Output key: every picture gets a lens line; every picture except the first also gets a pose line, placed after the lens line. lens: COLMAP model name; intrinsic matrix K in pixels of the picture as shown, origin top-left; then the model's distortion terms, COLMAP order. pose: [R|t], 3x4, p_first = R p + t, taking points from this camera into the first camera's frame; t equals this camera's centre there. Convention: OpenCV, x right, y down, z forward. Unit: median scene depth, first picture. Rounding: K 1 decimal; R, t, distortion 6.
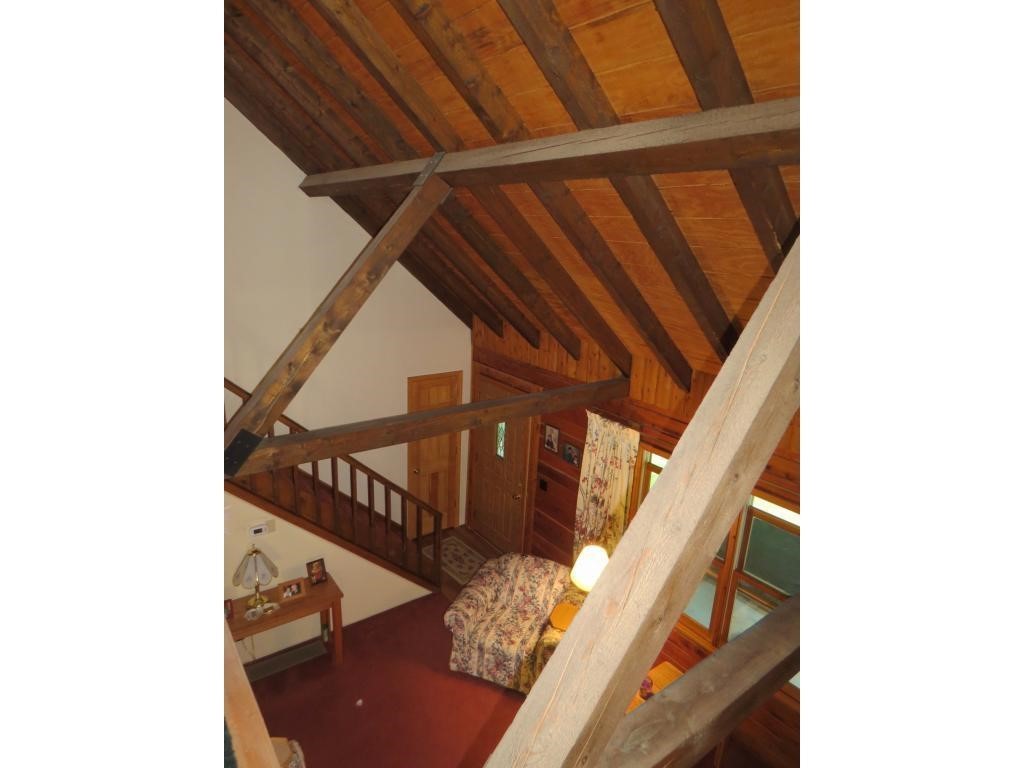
lens RADIAL K [[562.2, 0, 510.4], [0, 562.2, 384.1], [0, 0, 1]] dist [-0.013777, 0.001451]
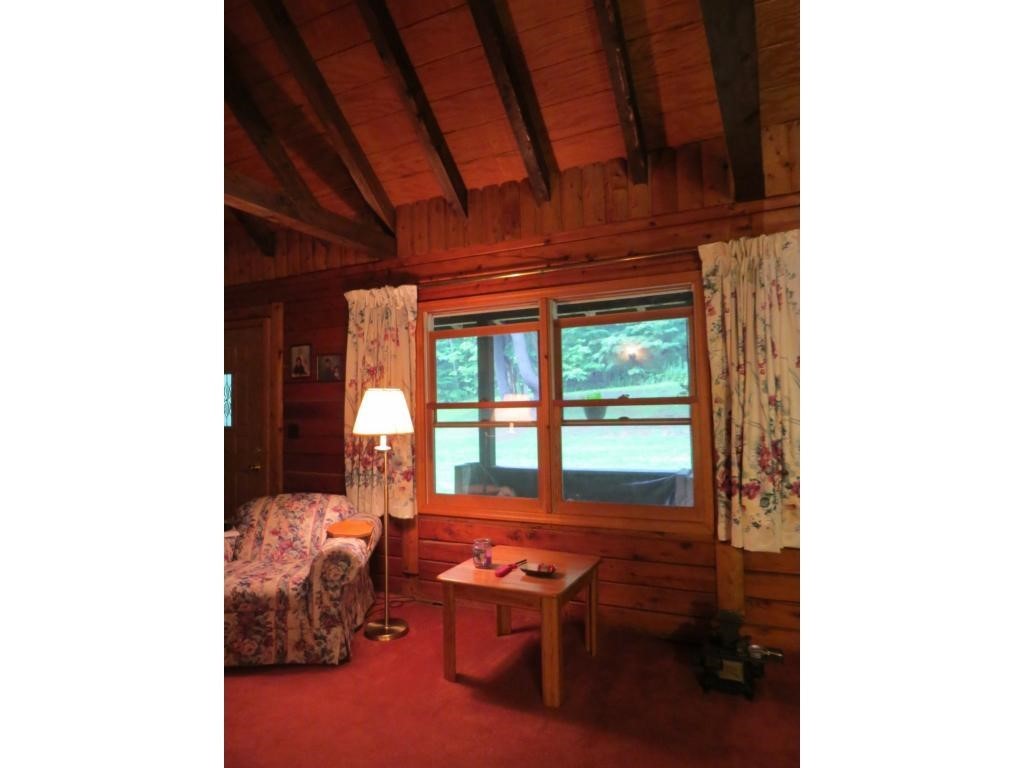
lens RADIAL K [[562.2, 0, 514.2], [0, 562.2, 383.3], [0, 0, 1]] dist [-0.013777, 0.001451]
pose [[0.881897, -0.044825, 0.469306, -0.034558], [0.186560, 0.947392, -0.260086, 0.427164], [-0.432958, 0.316922, 0.843865, 0.261685]]
